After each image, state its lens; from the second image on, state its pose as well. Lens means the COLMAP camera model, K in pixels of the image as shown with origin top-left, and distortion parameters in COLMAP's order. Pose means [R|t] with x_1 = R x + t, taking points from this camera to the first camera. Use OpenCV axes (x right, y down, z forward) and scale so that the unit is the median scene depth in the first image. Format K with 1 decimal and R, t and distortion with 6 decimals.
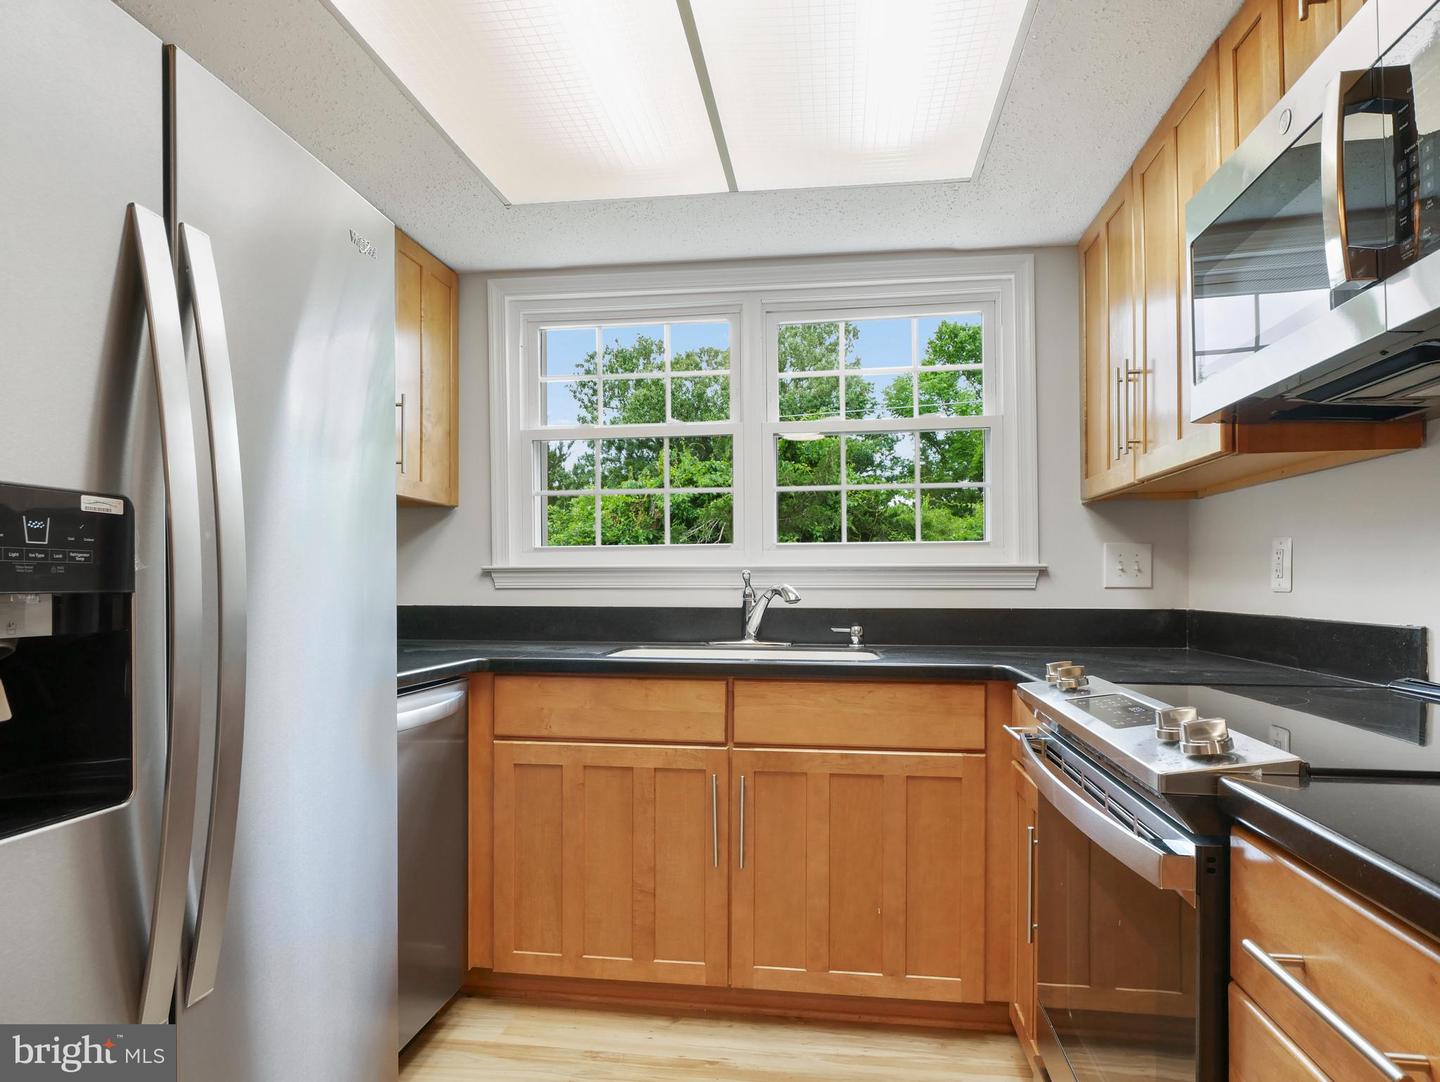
lens RADIAL K [[884.9, 0, 711.7], [0, 884.9, 586.7], [0, 0, 1]] dist [-0.005189, -0.001689]
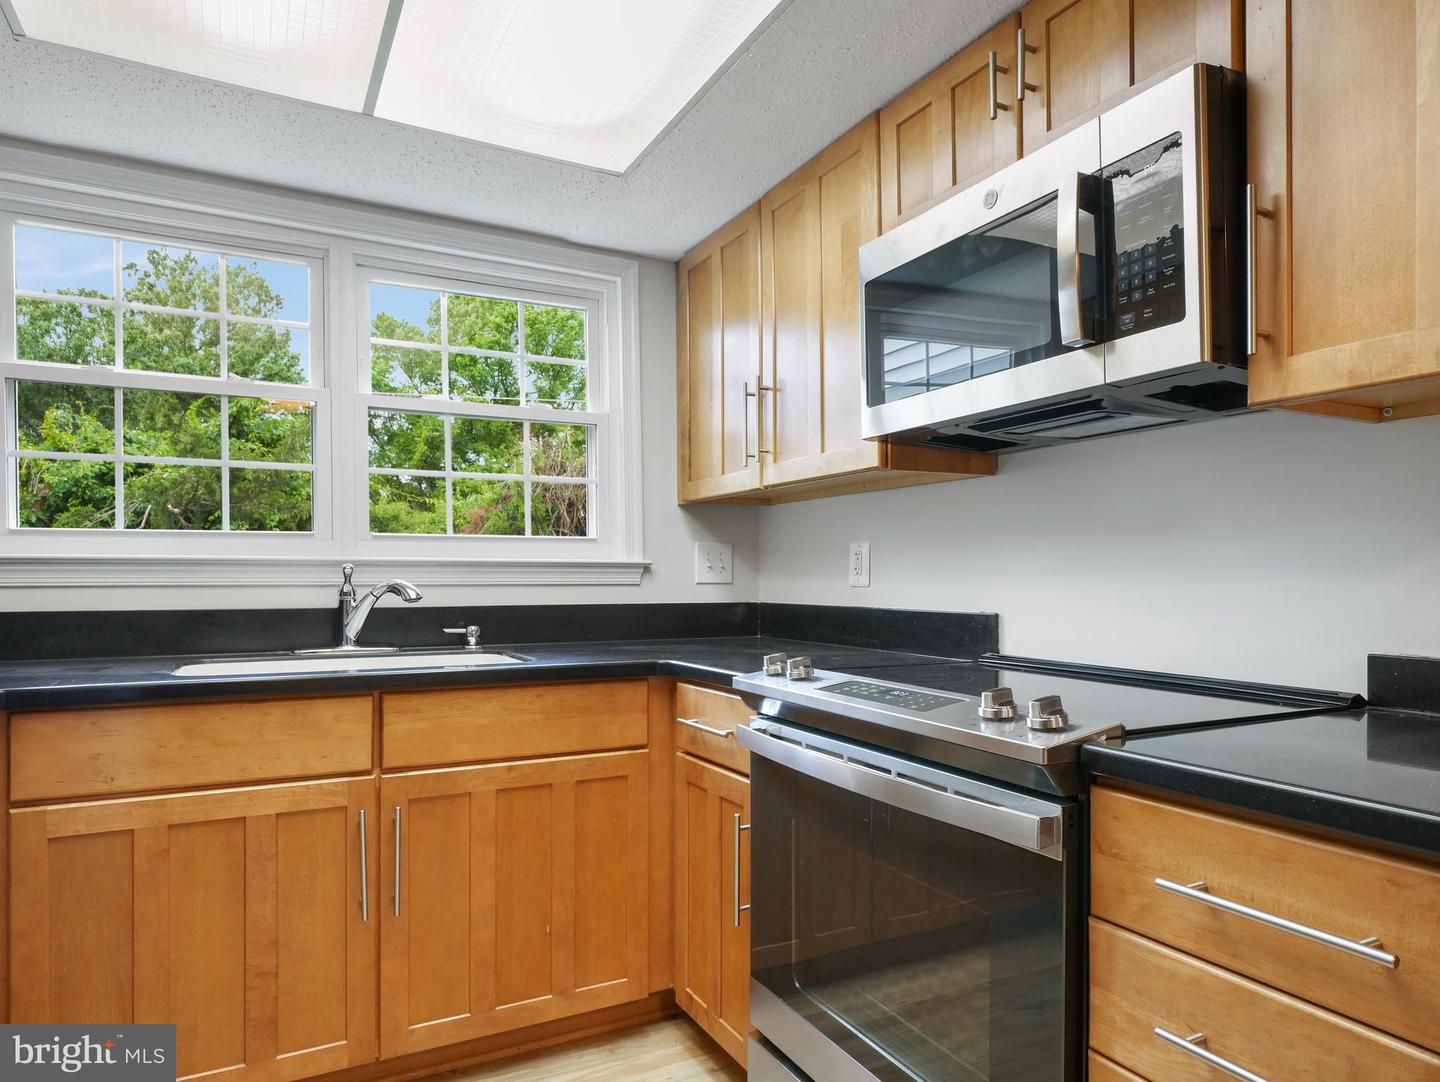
lens RADIAL K [[881.7, 0, 707.1], [0, 881.7, 581.4], [0, 0, 1]] dist [-0.002947, -0.000056]
pose [[0.813001, -0.001723, 0.582260, -0.206898], [0.002157, 0.999998, -0.000053, -0.001373], [-0.582259, 0.001299, 0.813003, 0.134745]]
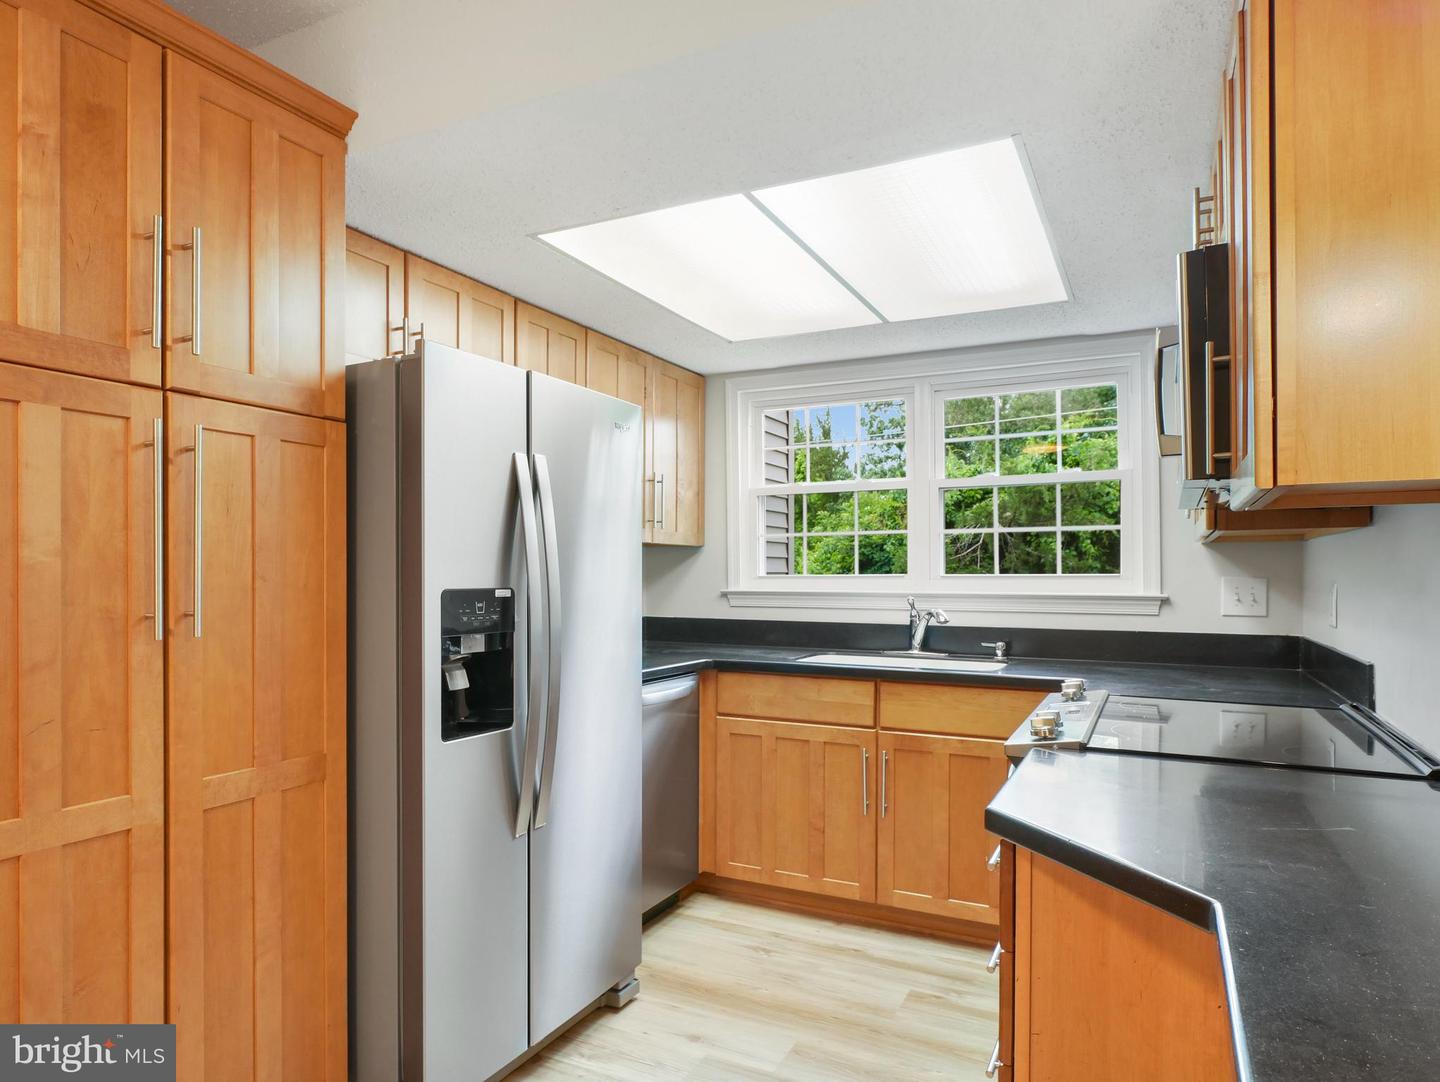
lens RADIAL K [[883.4, 0, 711.2], [0, 883.4, 576.3], [0, 0, 1]] dist [-0.003748, -0.000534]
pose [[0.947010, 0.003629, -0.321185, 0.212575], [-0.004362, 0.999989, -0.001561, -0.054187], [0.321176, 0.002879, 0.947015, -0.383144]]
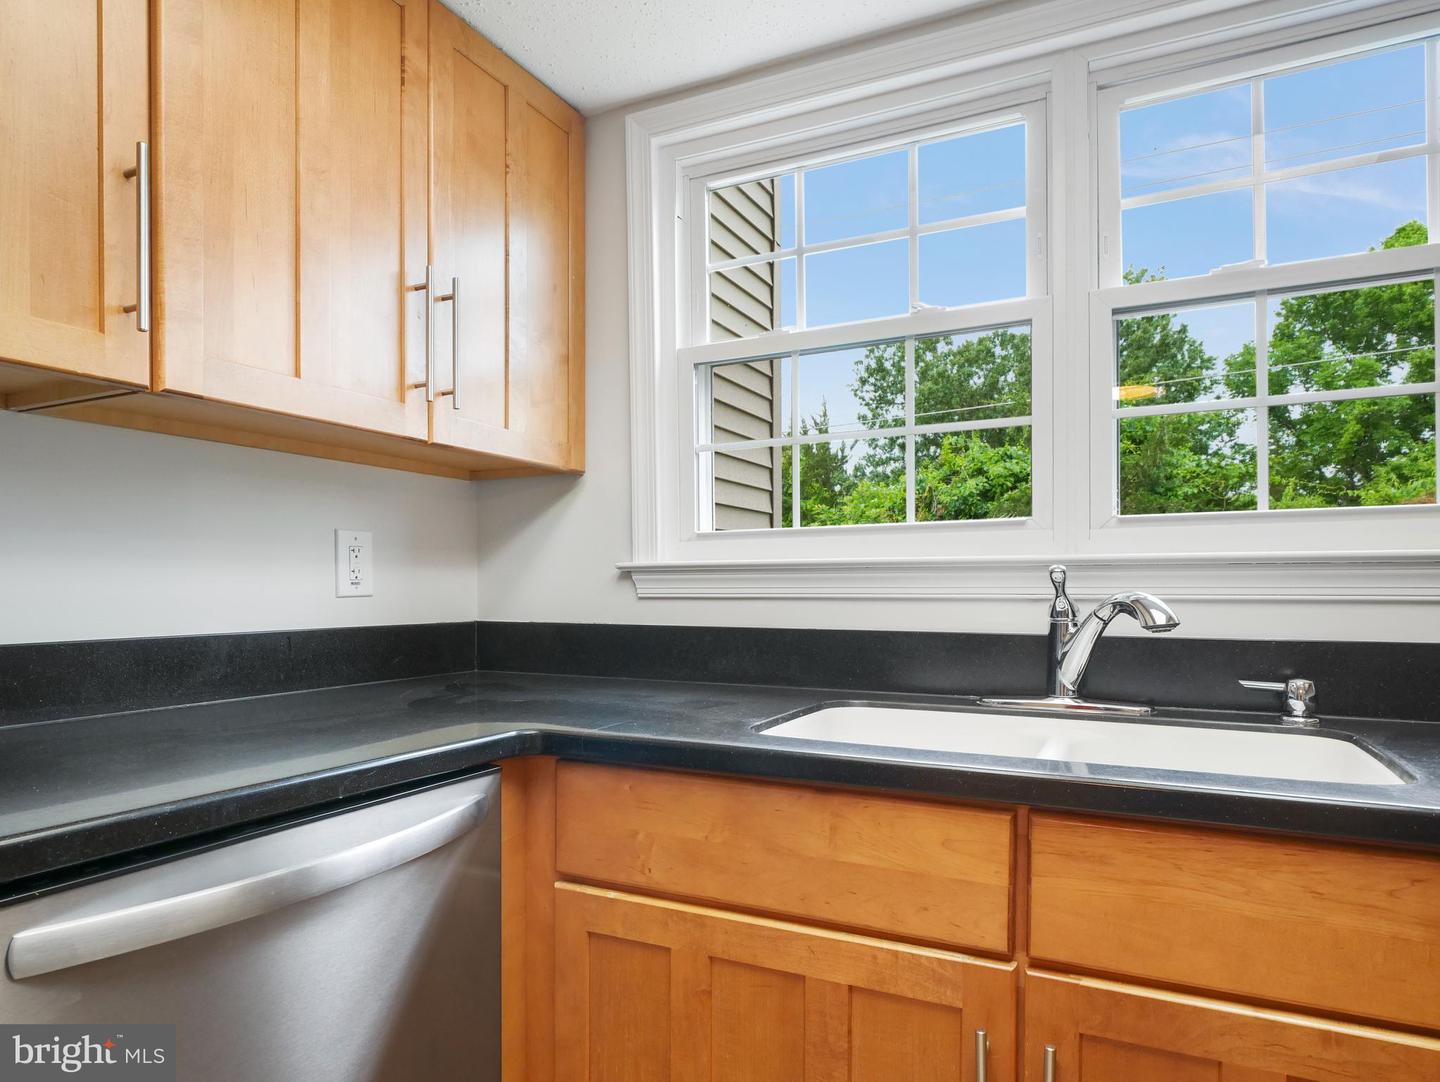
lens RADIAL K [[892.3, 0, 710.2], [0, 892.3, 599.2], [0, 0, 1]] dist [-0.009352, -0.001235]
pose [[0.948442, 0.004798, -0.316916, 0.013619], [-0.002758, 0.999972, 0.006885, -0.001855], [0.316940, -0.005656, 0.948429, 0.525203]]
